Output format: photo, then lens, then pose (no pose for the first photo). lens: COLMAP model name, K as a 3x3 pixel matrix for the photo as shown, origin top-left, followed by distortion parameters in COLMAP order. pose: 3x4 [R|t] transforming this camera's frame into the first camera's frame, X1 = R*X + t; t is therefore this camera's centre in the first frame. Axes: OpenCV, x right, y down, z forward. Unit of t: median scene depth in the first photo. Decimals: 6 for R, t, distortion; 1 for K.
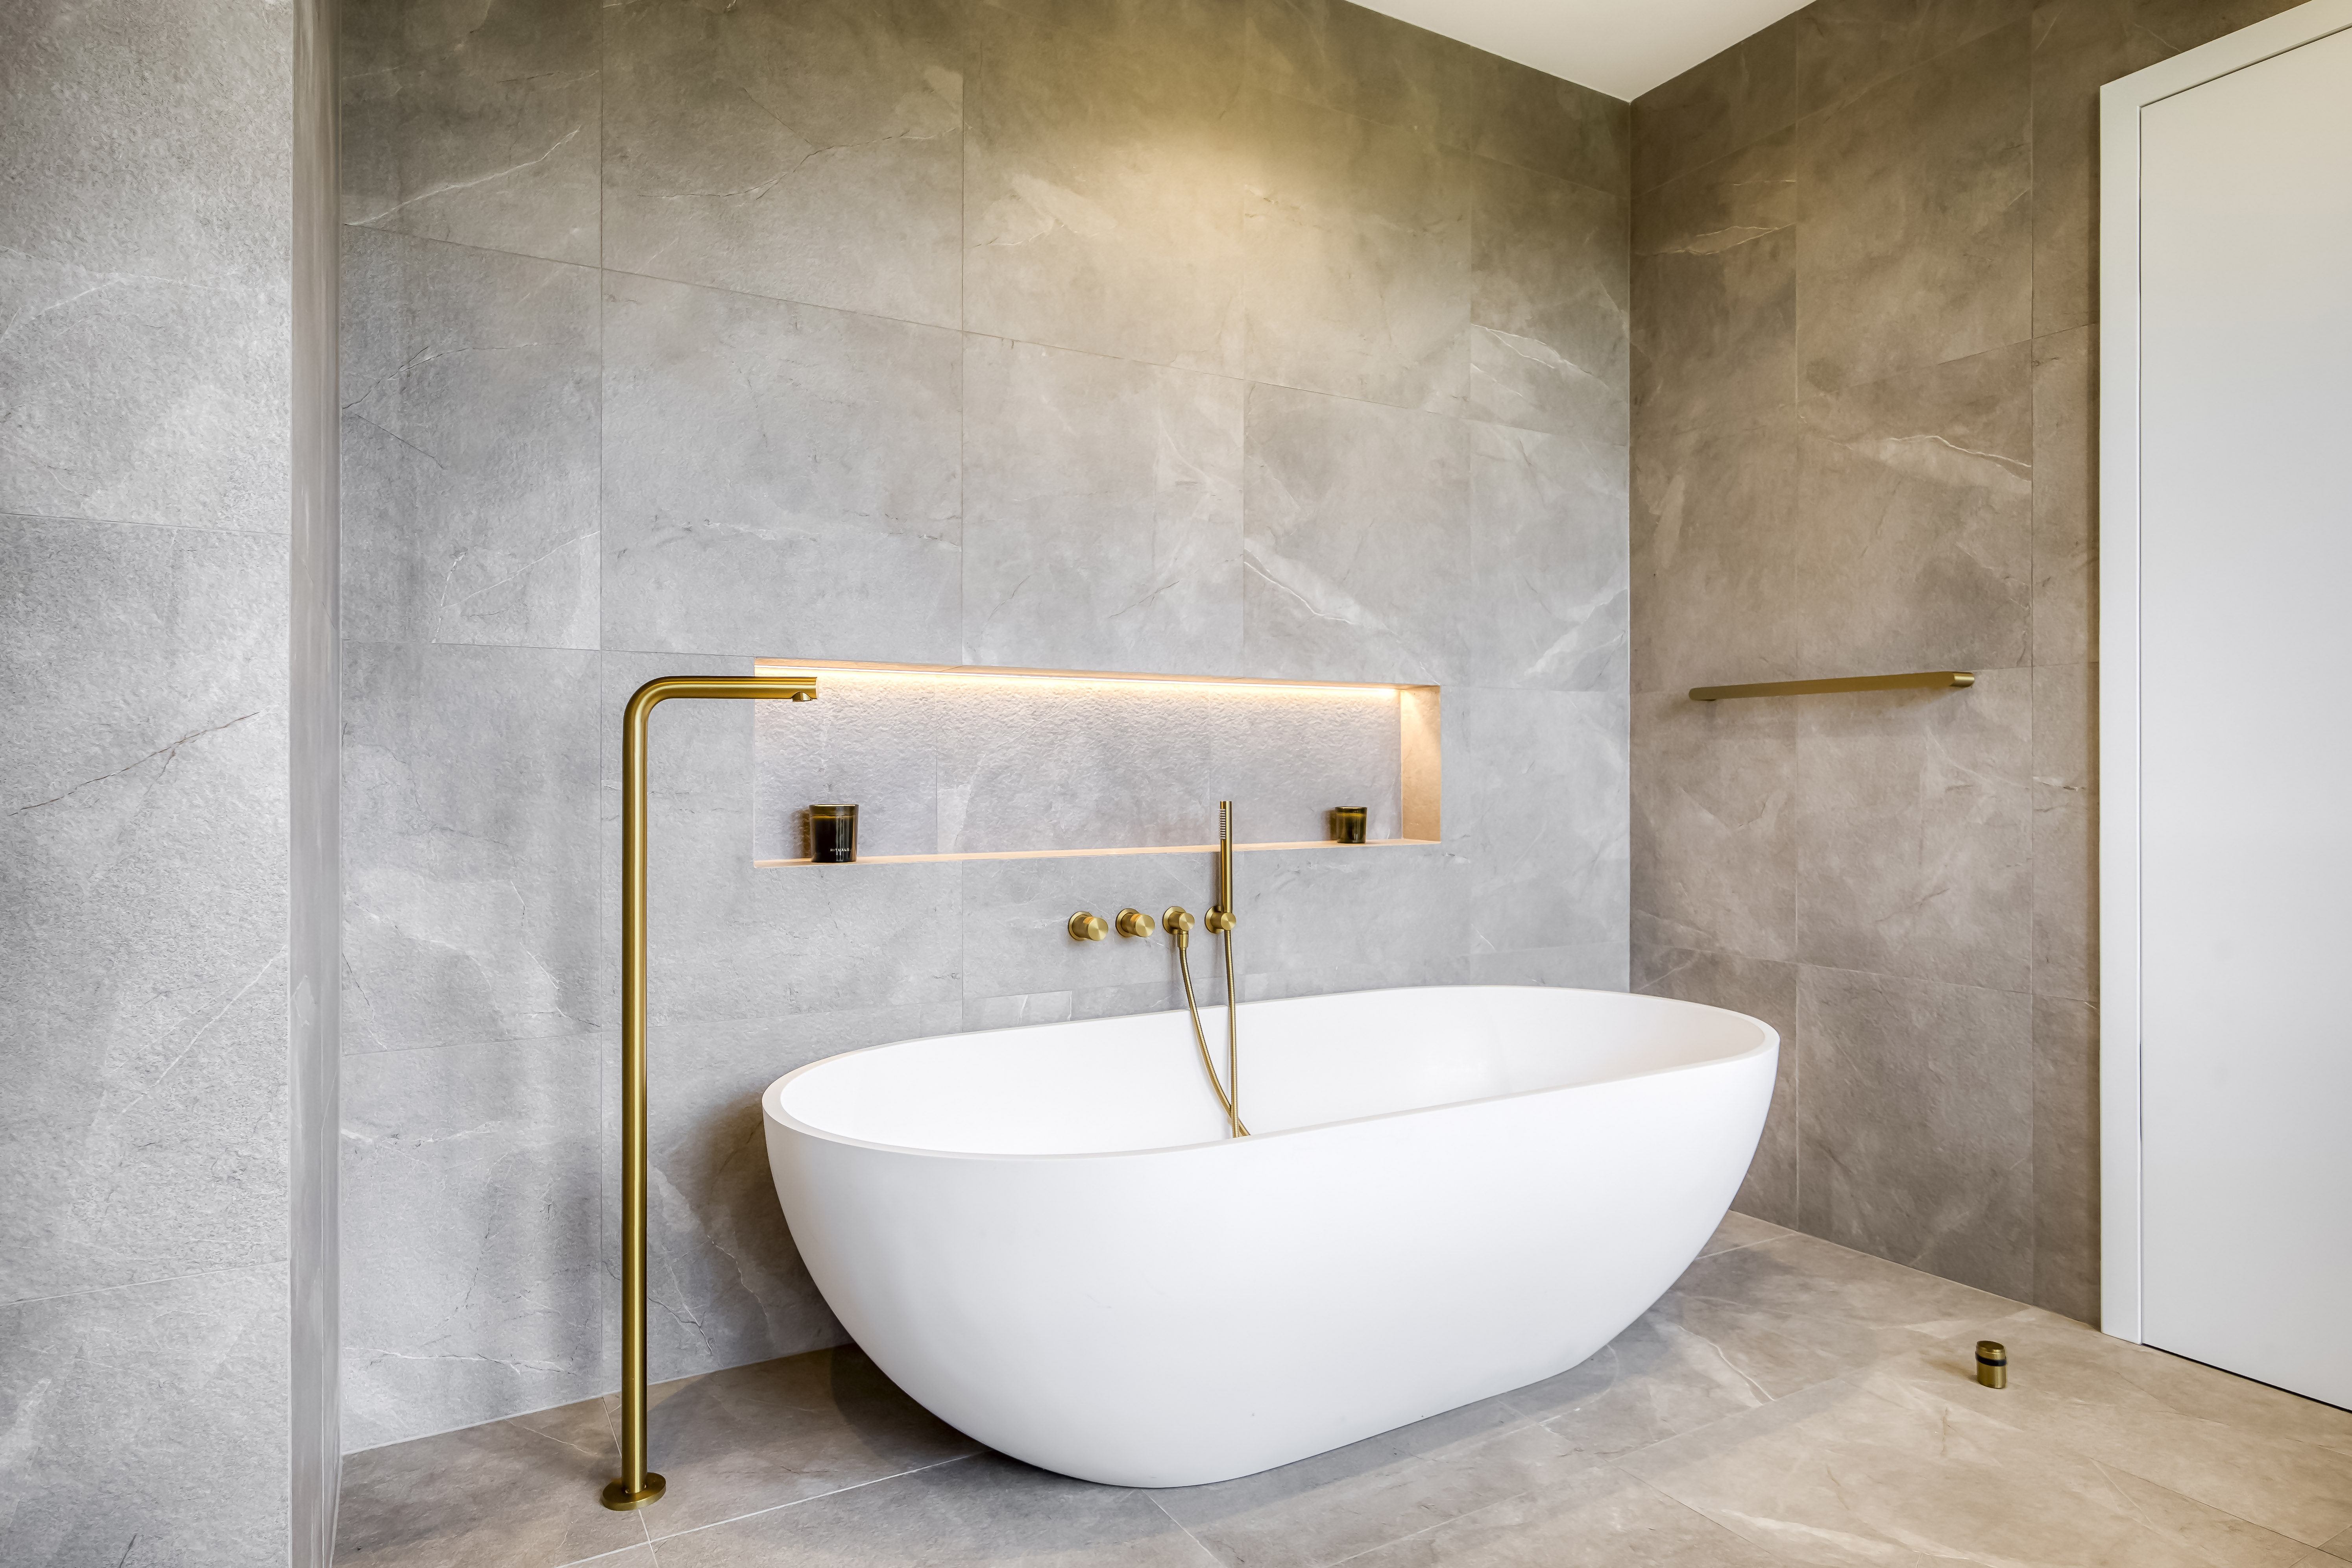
lens RADIAL K [[1303.4, 0, 1176.0], [0, 1303.4, 784.0], [0, 0, 1]] dist [0.000601, 0.000312]
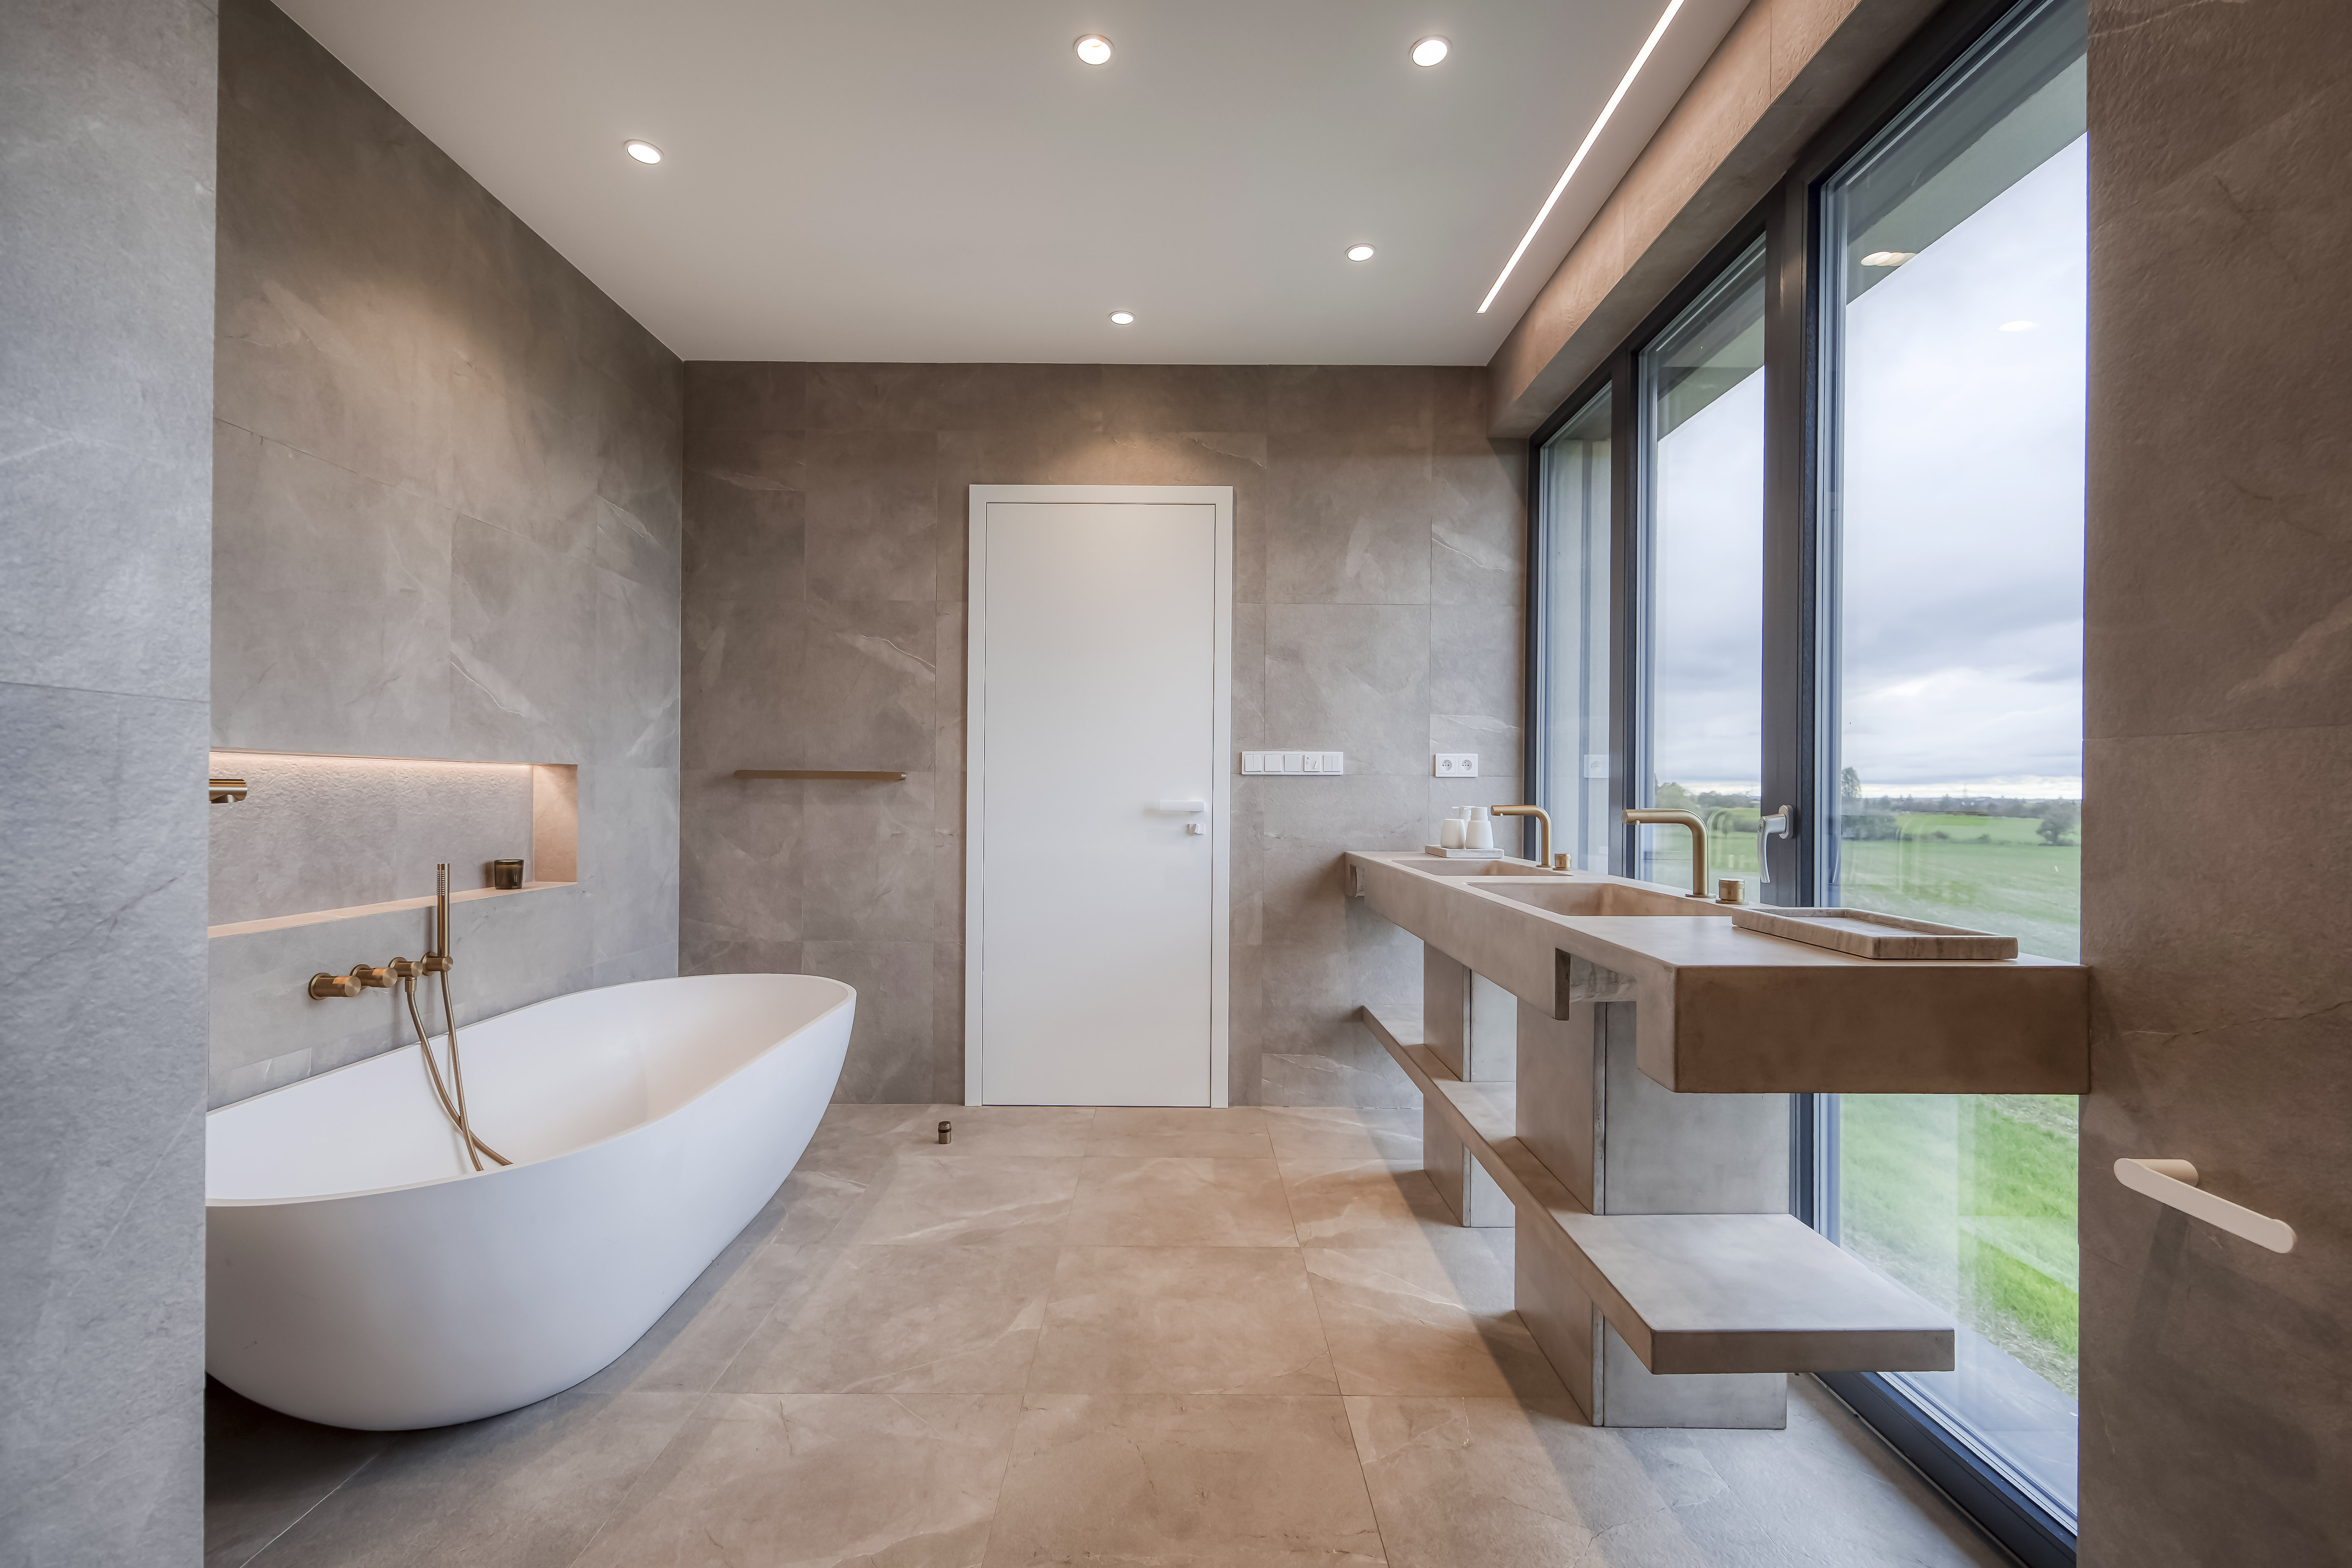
lens RADIAL K [[989.2, 0, 1179.7], [0, 989.2, 807.8], [0, 0, 1]] dist [0.000977, -0.000057]
pose [[0.493746, -0.004494, 0.869595, -0.415667], [-0.005708, 0.999948, 0.008408, -0.049171], [-0.869588, -0.009115, 0.493694, -0.031934]]
